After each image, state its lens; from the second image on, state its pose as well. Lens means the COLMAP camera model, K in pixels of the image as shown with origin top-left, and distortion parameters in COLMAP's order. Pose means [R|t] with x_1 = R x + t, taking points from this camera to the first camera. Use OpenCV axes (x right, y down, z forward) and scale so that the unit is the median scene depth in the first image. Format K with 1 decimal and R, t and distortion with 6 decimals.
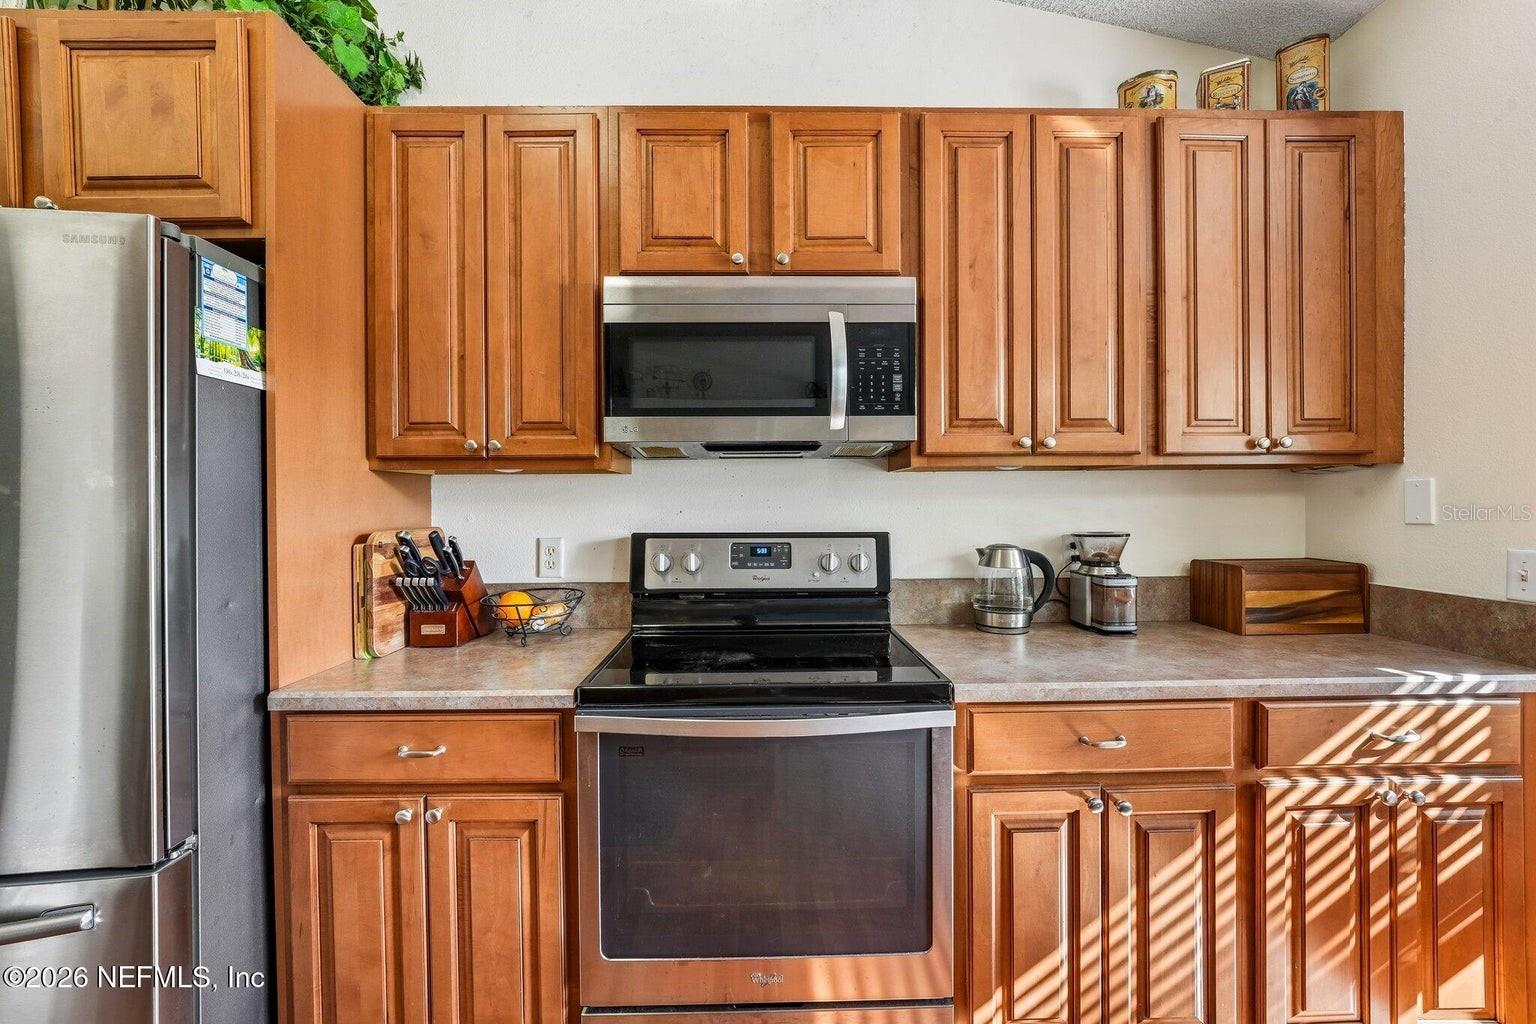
lens RADIAL K [[628.2, 0, 761.2], [0, 628.2, 501.1], [0, 0, 1]] dist [-0.018841, 0.004894]
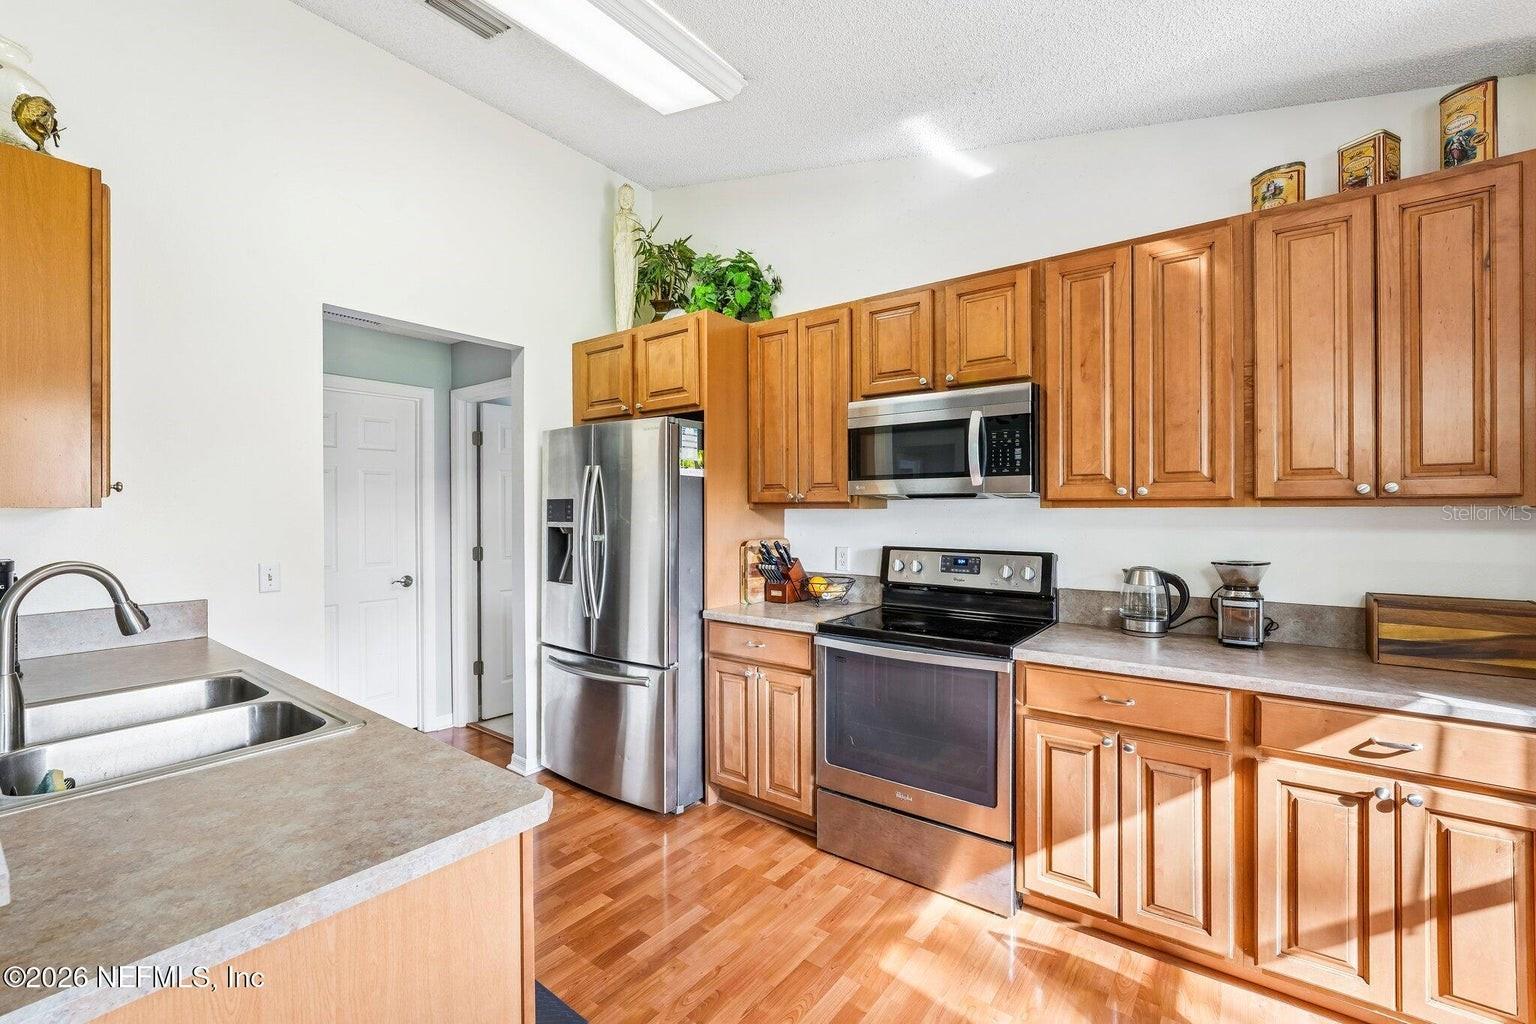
lens RADIAL K [[628.2, 0, 788.1], [0, 628.2, 507.9], [0, 0, 1]] dist [-0.018841, 0.004894]
pose [[0.801953, 0.003806, -0.597375, 0.669074], [-0.005488, 0.999984, -0.000996, -0.053497], [0.597362, 0.004077, 0.801961, -0.533934]]
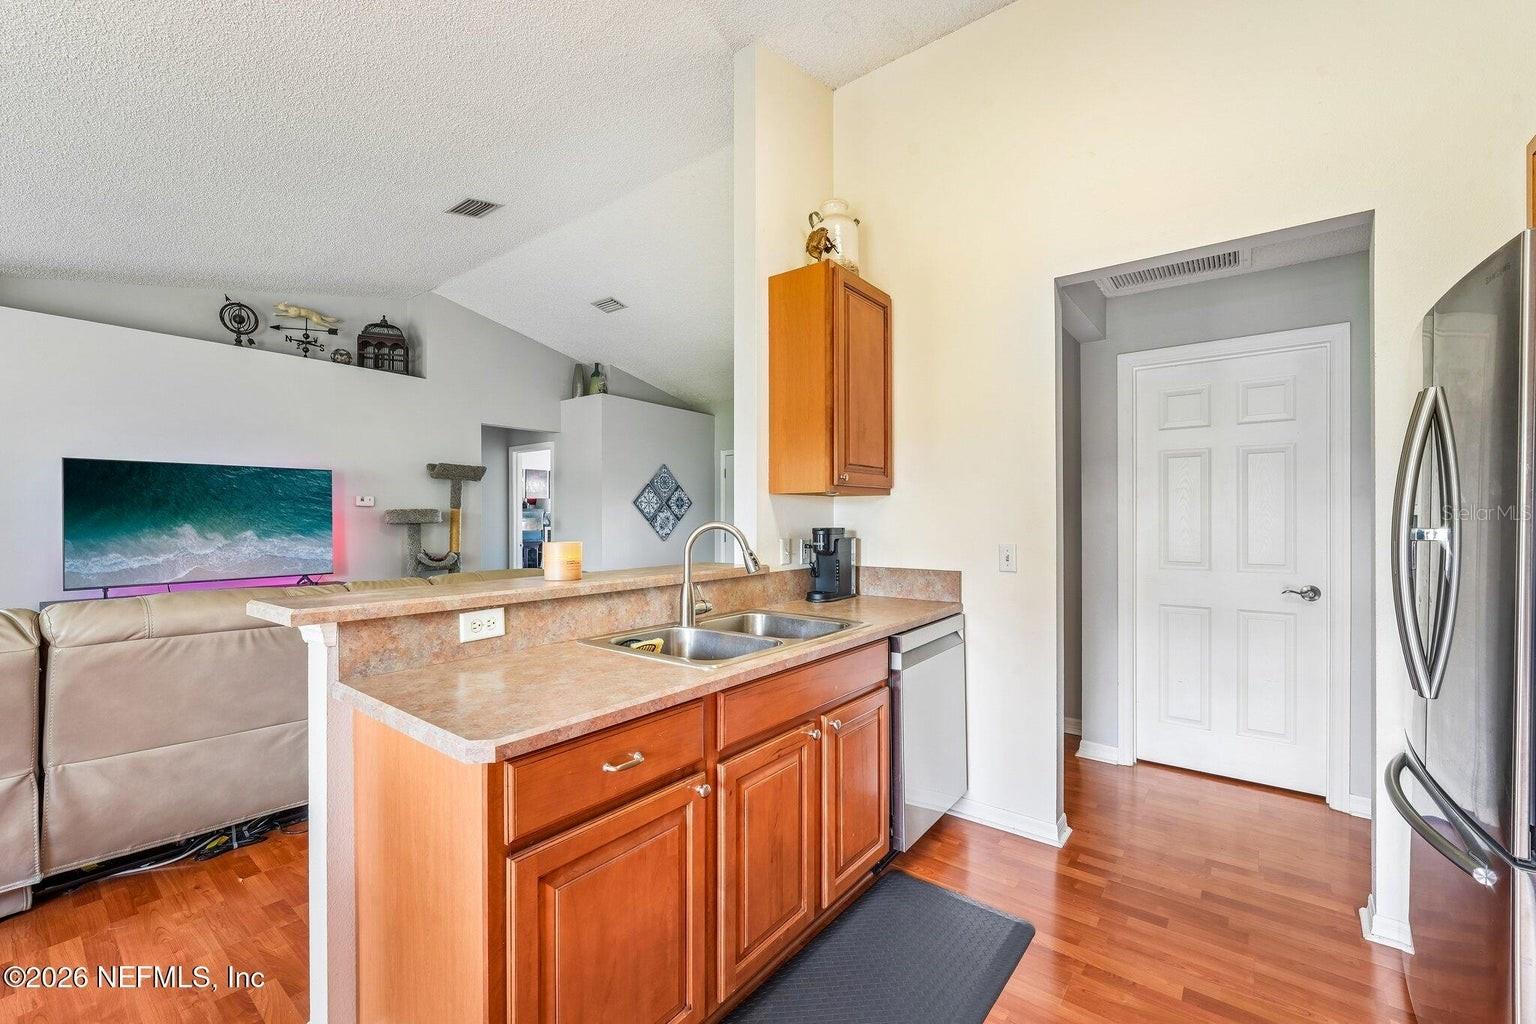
lens RADIAL K [[628.2, 0, 764.5], [0, 628.2, 521.2], [0, 0, 1]] dist [-0.018841, 0.004894]
pose [[-0.616211, 0.010079, -0.787517, 0.417005], [0.000240, 0.999920, 0.012609, 0.005197], [0.787581, 0.007581, -0.616164, 0.424068]]
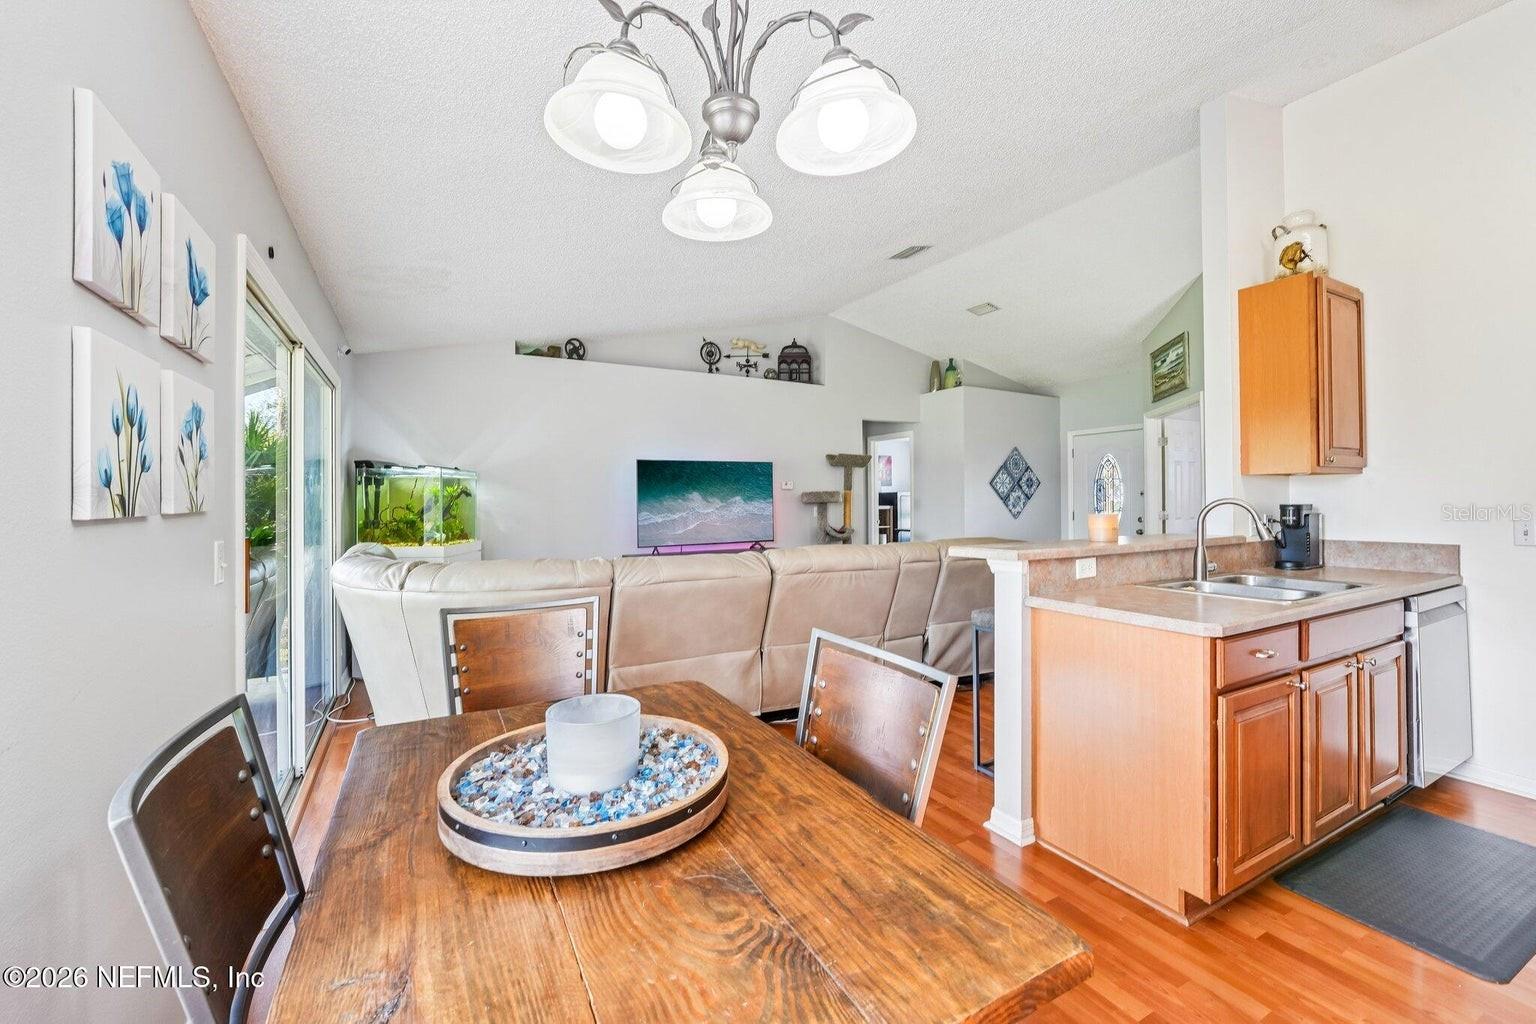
lens RADIAL K [[628.2, 0, 769.7], [0, 628.2, 496.2], [0, 0, 1]] dist [-0.018841, 0.004894]
pose [[-0.875619, 0.008828, -0.482922, 1.322968], [0.008815, 0.999959, 0.002297, 0.002144], [0.482922, -0.002246, -0.875661, 0.391015]]
